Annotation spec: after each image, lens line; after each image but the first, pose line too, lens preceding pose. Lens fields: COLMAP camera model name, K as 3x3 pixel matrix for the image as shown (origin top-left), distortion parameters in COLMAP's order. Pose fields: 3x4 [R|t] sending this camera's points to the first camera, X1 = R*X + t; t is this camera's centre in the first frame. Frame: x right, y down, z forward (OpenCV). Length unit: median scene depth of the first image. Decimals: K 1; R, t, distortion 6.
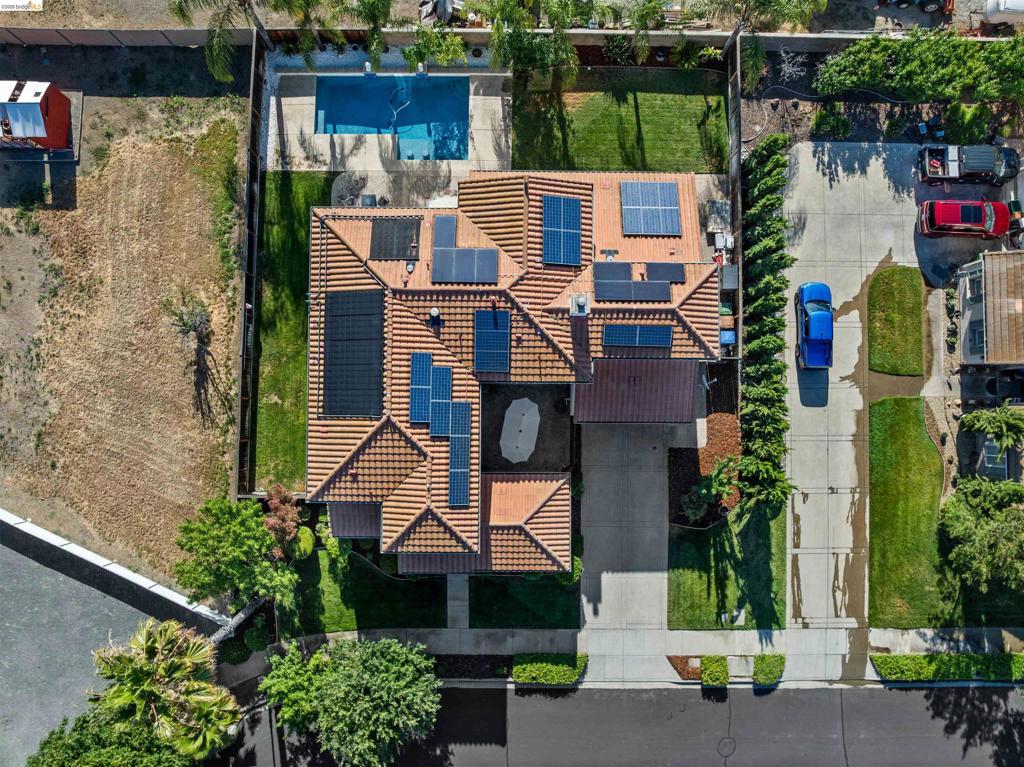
lens RADIAL K [[738.1, 0, 512.0], [0, 738.1, 383.5], [0, 0, 1]] dist [-0.055667, 0.003323]
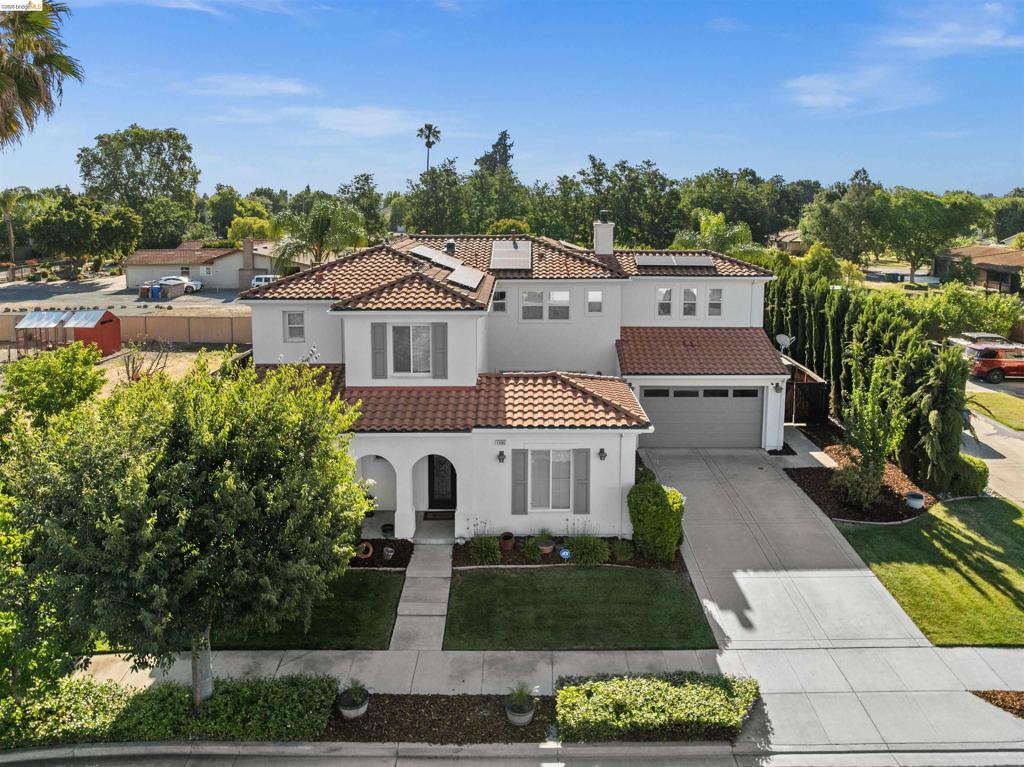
lens RADIAL K [[752.3, 0, 507.5], [0, 752.3, 298.4], [0, 0, 1]] dist [-0.041719, 0.000571]
pose [[0.999977, 0.002496, -0.006350, -0.020637], [-0.006706, 0.187801, -0.982184, 0.698240], [-0.001259, 0.982204, 0.187814, 0.736992]]
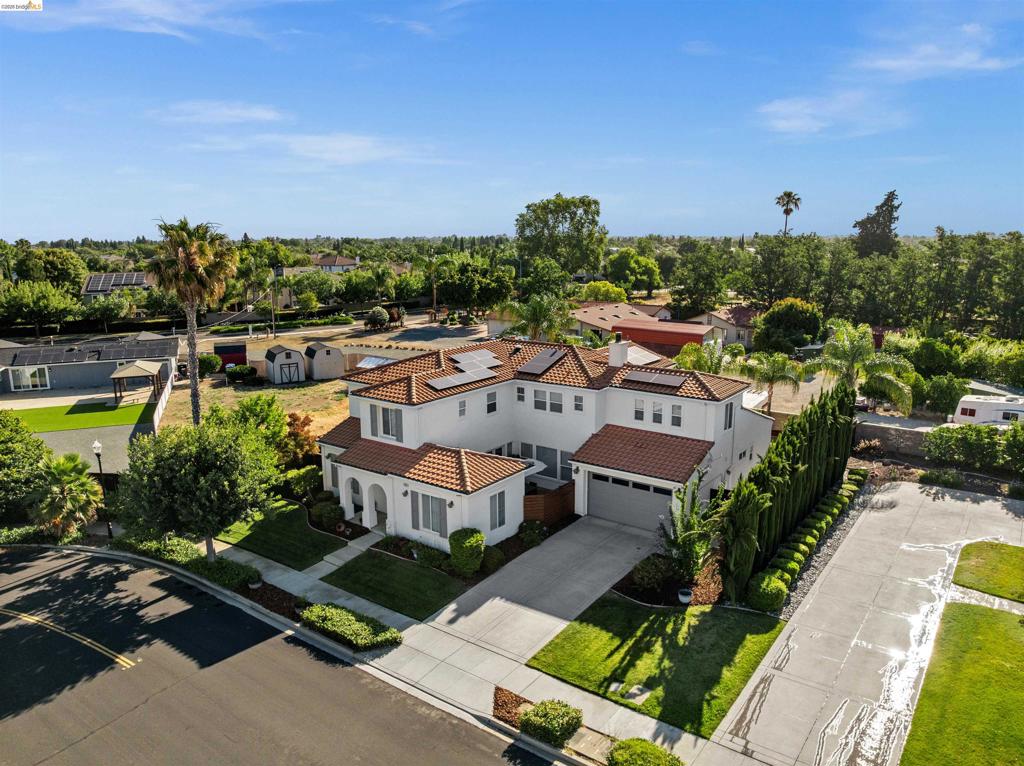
lens RADIAL K [[738.1, 0, 512.0], [0, 738.1, 383.0], [0, 0, 1]] dist [-0.055667, 0.003323]
pose [[0.805698, 0.117005, -0.580656, 0.536657], [-0.591349, 0.215204, -0.777170, 0.773267], [0.034027, 0.969534, 0.242580, 0.617131]]
